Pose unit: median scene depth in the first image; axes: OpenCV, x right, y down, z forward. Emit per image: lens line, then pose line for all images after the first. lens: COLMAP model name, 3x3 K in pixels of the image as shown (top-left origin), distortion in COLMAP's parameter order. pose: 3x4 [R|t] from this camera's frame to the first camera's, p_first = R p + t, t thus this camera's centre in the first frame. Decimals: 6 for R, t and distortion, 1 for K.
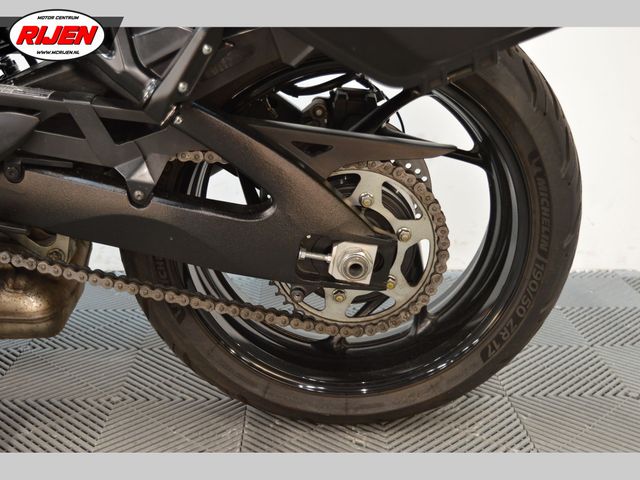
lens RADIAL K [[863.5, 0, 320.0], [0, 863.5, 240.0], [0, 0, 1]] dist [-0.012234, -0.011808]
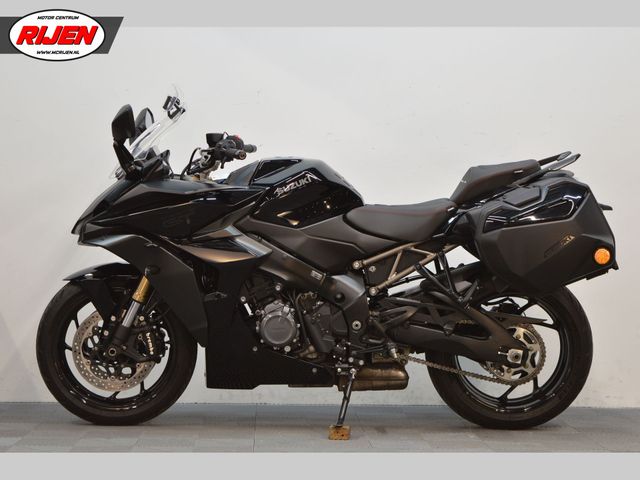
lens RADIAL K [[1494.0, 0, 320.0], [0, 1494.0, 240.0], [0, 0, 1]] dist [0.065759, 0.579968]
pose [[0.999929, 0.007129, 0.009594, -0.693726], [-0.004501, 0.968153, -0.250317, 0.940243], [-0.011073, 0.250256, 0.968116, -4.160936]]
